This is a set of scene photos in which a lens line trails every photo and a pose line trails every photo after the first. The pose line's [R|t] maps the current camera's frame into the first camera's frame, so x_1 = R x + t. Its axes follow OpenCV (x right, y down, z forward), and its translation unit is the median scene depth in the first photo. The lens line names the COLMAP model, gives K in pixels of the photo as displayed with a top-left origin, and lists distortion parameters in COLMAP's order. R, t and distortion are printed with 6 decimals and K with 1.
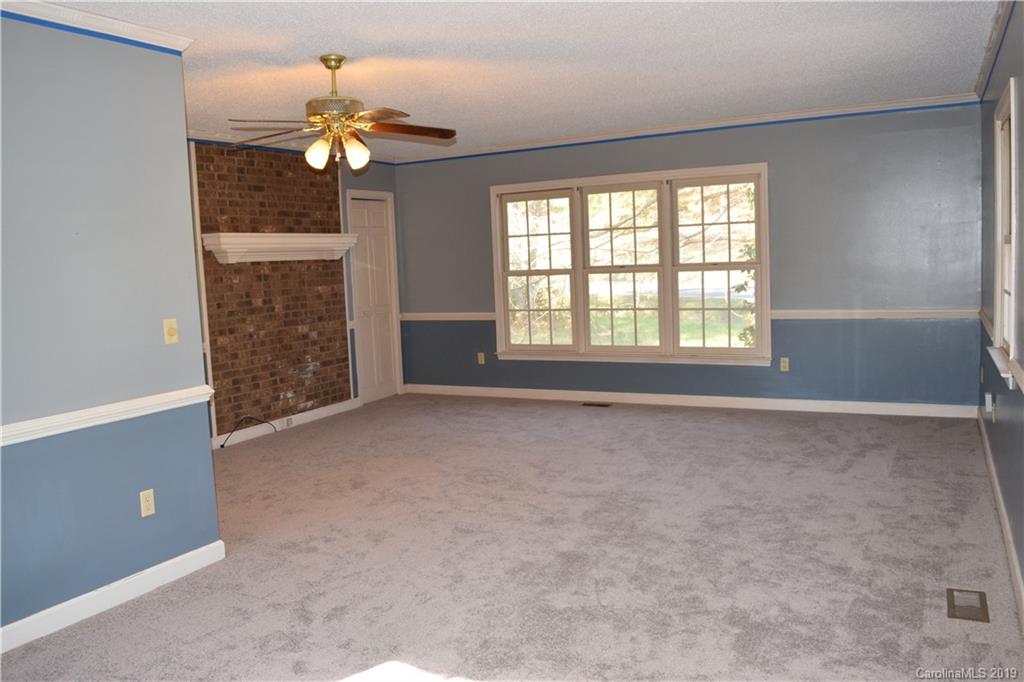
lens RADIAL K [[804.3, 0, 514.9], [0, 804.3, 339.7], [0, 0, 1]] dist [-0.091533, 0.019783]
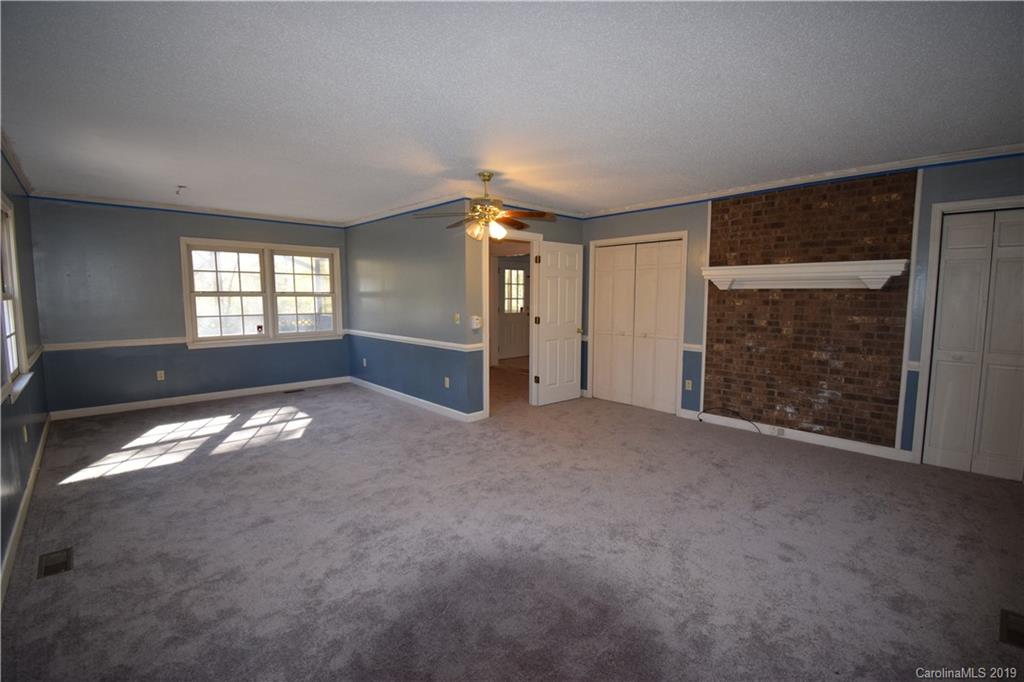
lens RADIAL K [[454.3, 0, 514.5], [0, 454.3, 339.6], [0, 0, 1]] dist [0.023179, -0.027266]
pose [[-0.322464, 0.135924, -0.936772, 0.439471], [-0.082921, 0.981776, 0.170997, -0.107757], [0.942943, 0.132819, -0.305316, 0.854590]]
